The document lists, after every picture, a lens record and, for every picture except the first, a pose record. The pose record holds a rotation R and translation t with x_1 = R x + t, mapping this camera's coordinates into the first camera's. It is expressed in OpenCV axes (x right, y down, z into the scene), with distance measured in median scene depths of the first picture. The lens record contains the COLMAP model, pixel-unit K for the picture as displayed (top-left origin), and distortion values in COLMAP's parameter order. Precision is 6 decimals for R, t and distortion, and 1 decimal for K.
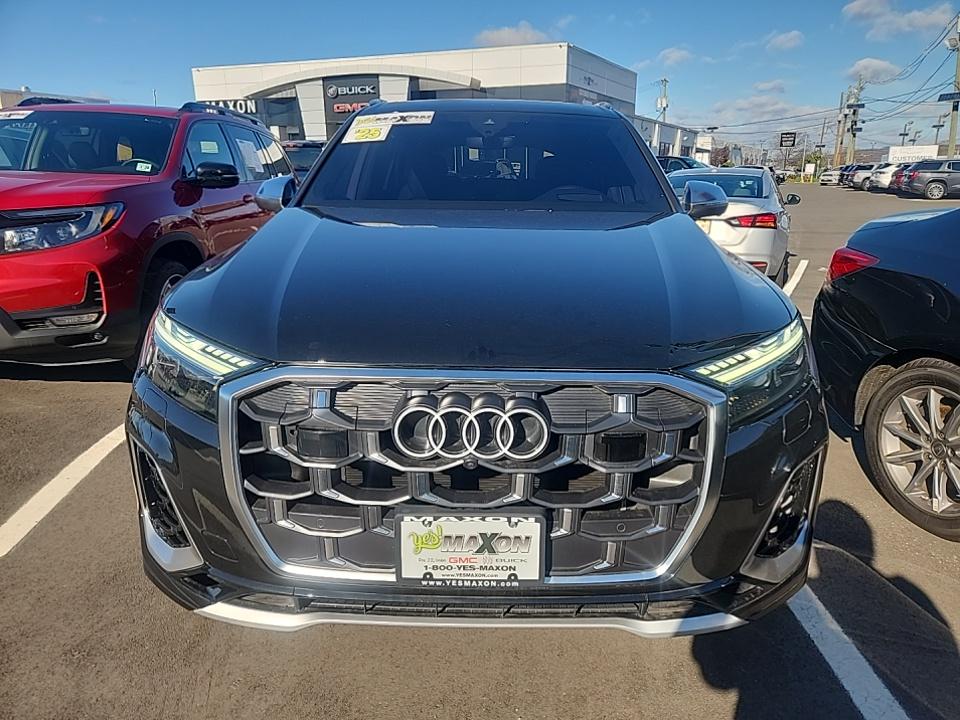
lens RADIAL K [[656.3, 0, 504.6], [0, 656.3, 357.9], [0, 0, 1]] dist [0.051731, -0.047745]
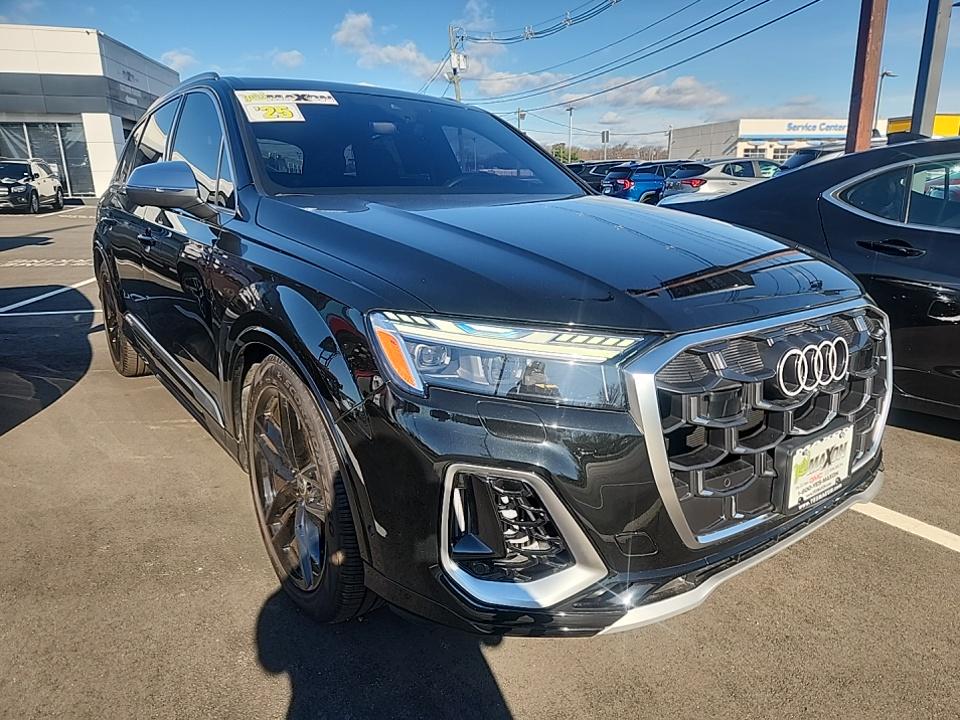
lens RADIAL K [[644.8, 0, 546.9], [0, 644.8, 341.3], [0, 0, 1]] dist [0.001533, 0.000628]
pose [[0.782467, -0.151523, 0.603976, -1.071676], [0.167767, 0.985374, 0.029861, -0.040850], [-0.599667, 0.077962, 0.796443, 0.363897]]
